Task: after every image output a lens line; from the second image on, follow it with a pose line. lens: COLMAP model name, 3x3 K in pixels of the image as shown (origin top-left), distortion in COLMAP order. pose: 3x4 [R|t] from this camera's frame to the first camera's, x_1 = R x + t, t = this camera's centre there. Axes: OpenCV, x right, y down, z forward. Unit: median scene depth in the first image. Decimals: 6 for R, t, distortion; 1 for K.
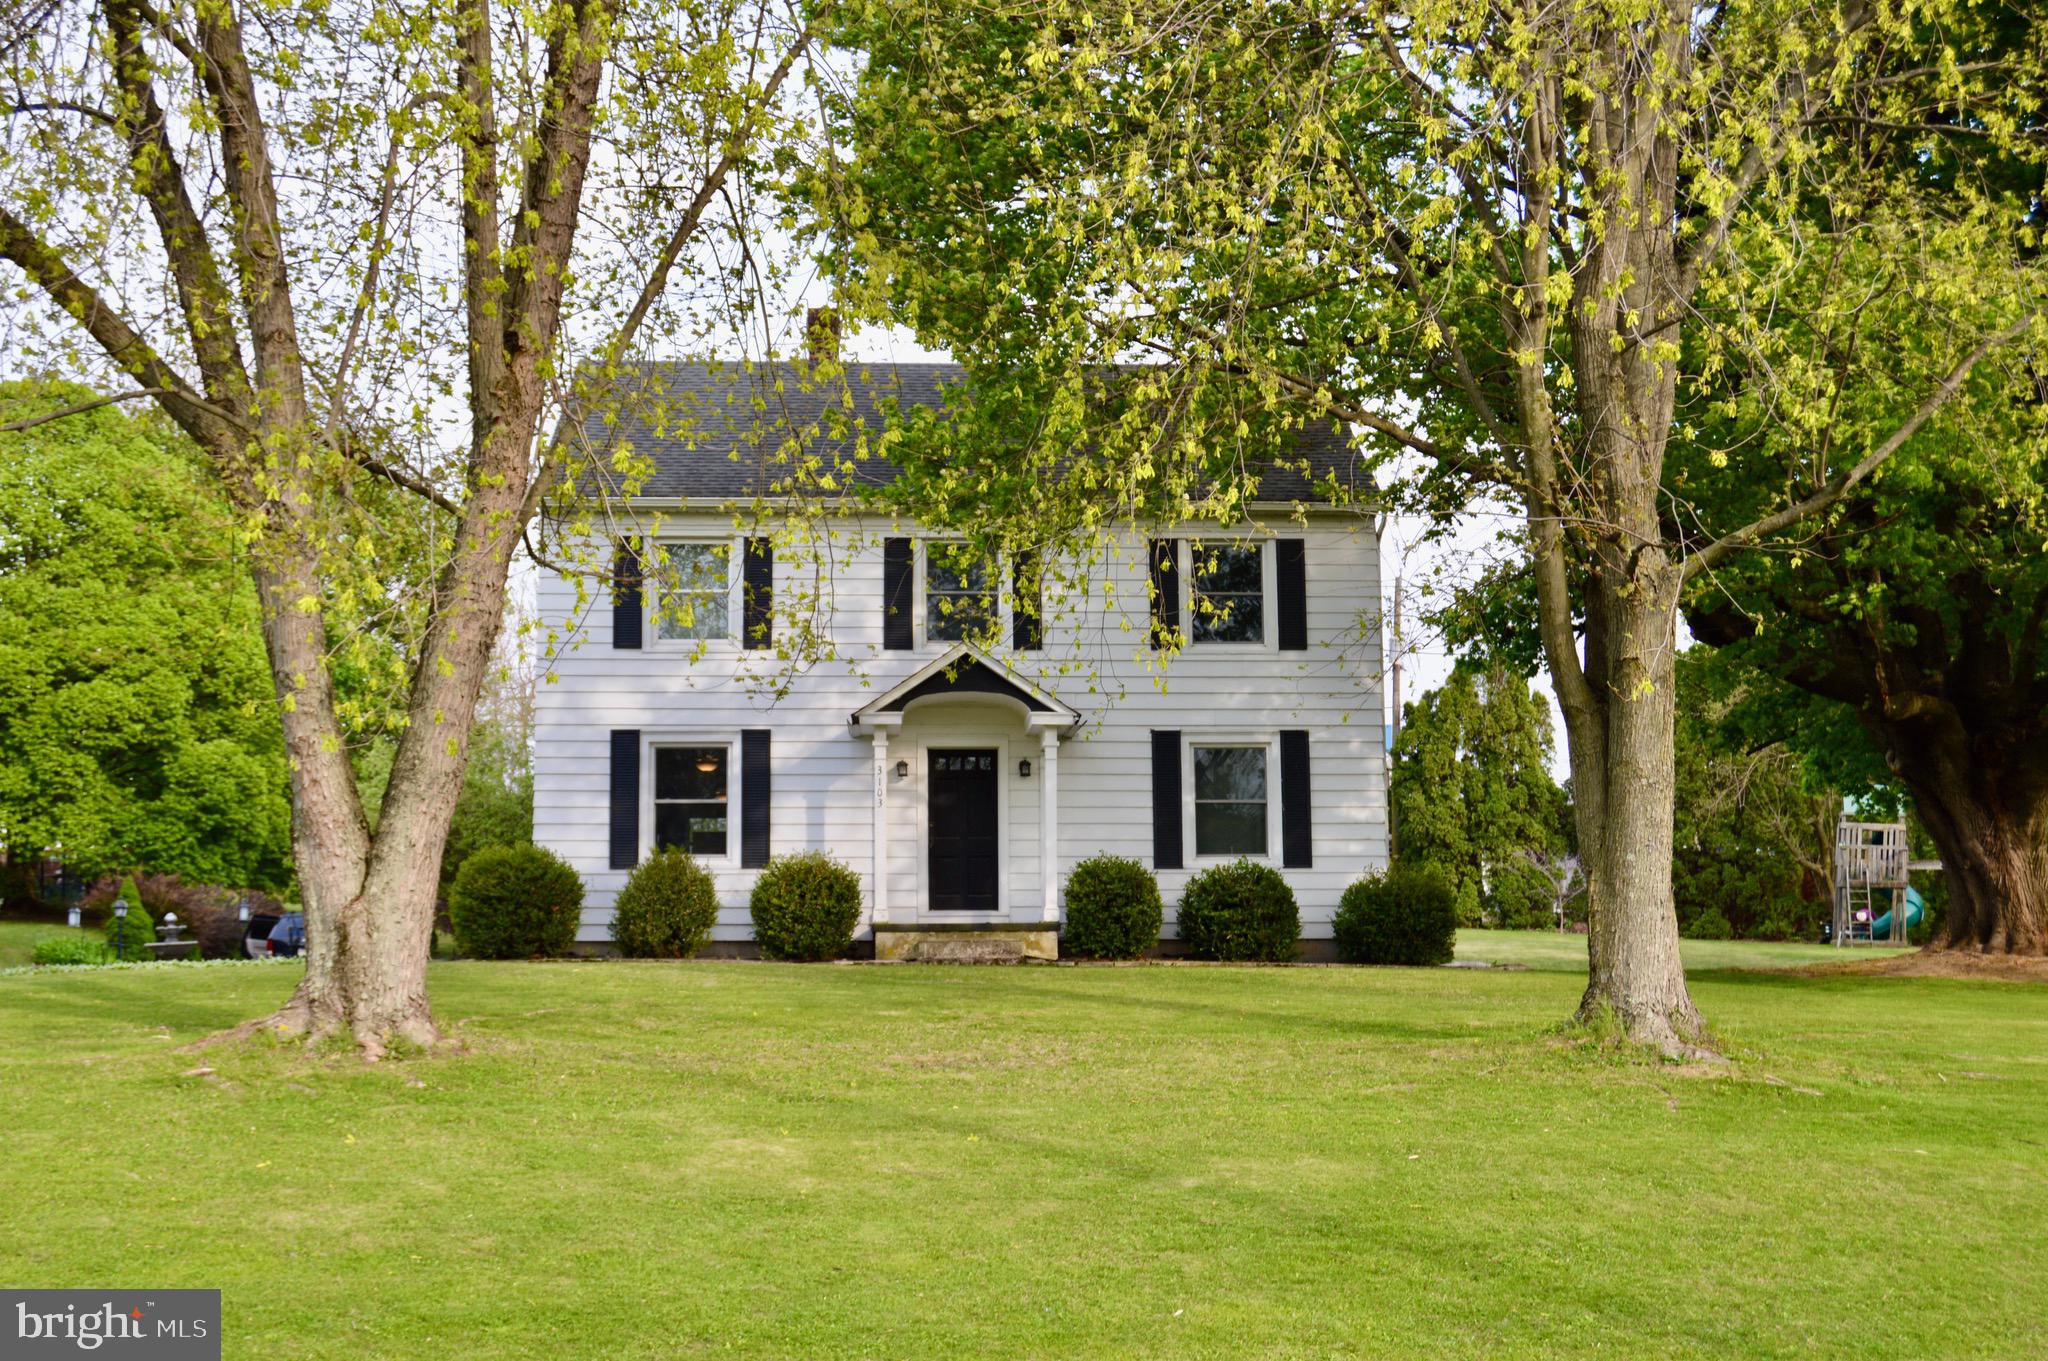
lens RADIAL K [[2614.6, 0, 1018.8], [0, 2614.6, 698.3], [0, 0, 1]] dist [-0.025734, 0.000000]
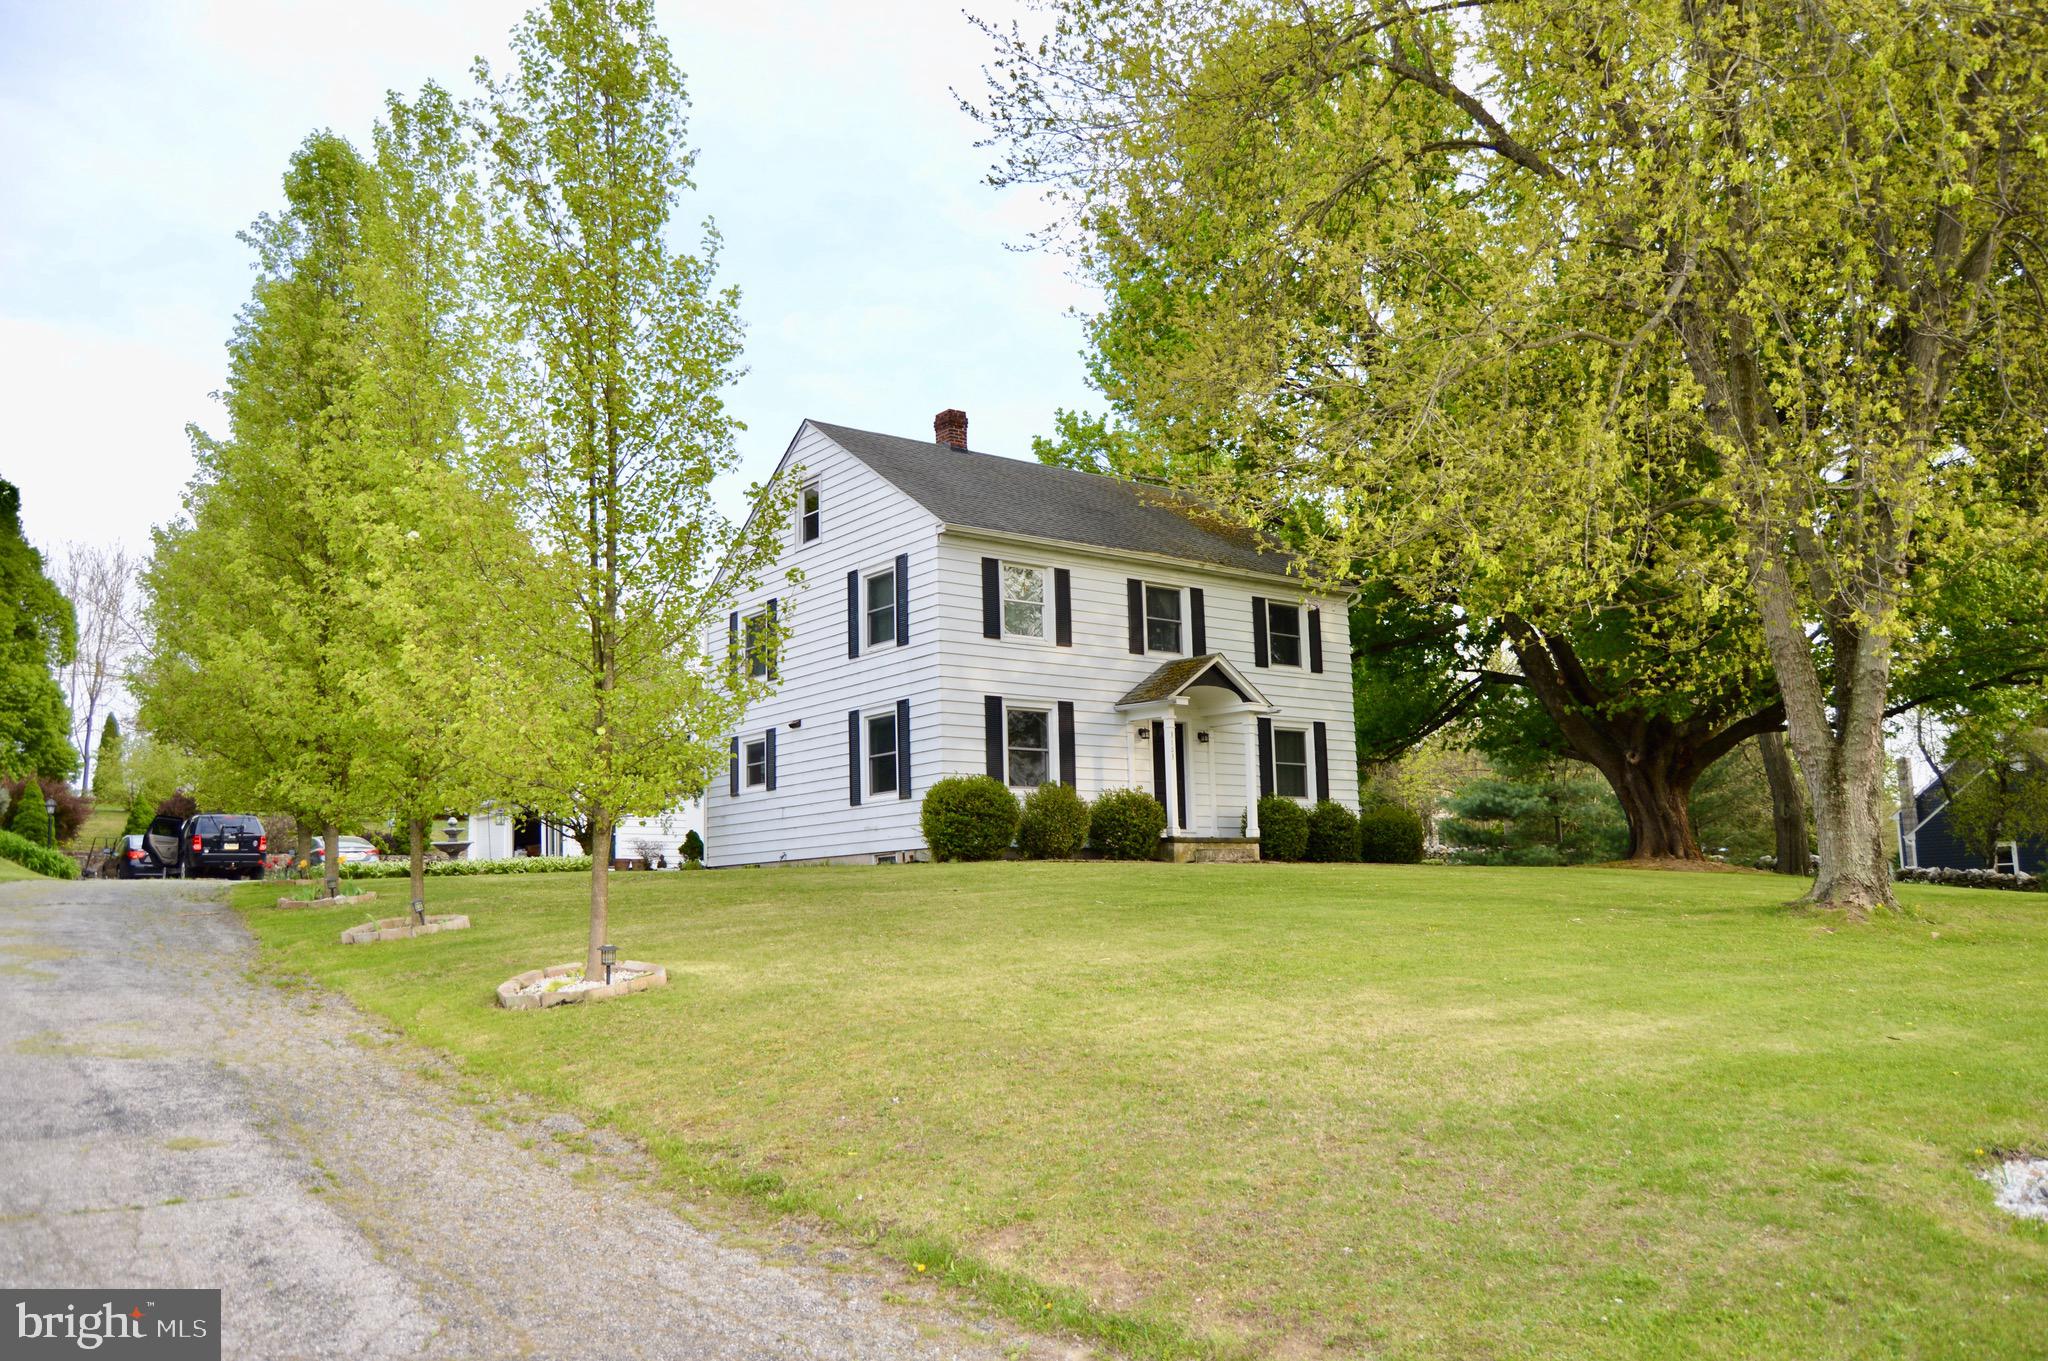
lens RADIAL K [[1624.3, 0, 1023.4], [0, 1624.3, 687.0], [0, 0, 1]] dist [-0.085293, 0.029617]
pose [[0.821045, 0.066358, 0.566994, -0.636986], [-0.062934, 0.997688, -0.025632, 0.028710], [-0.567384, -0.014638, 0.823323, 0.272885]]
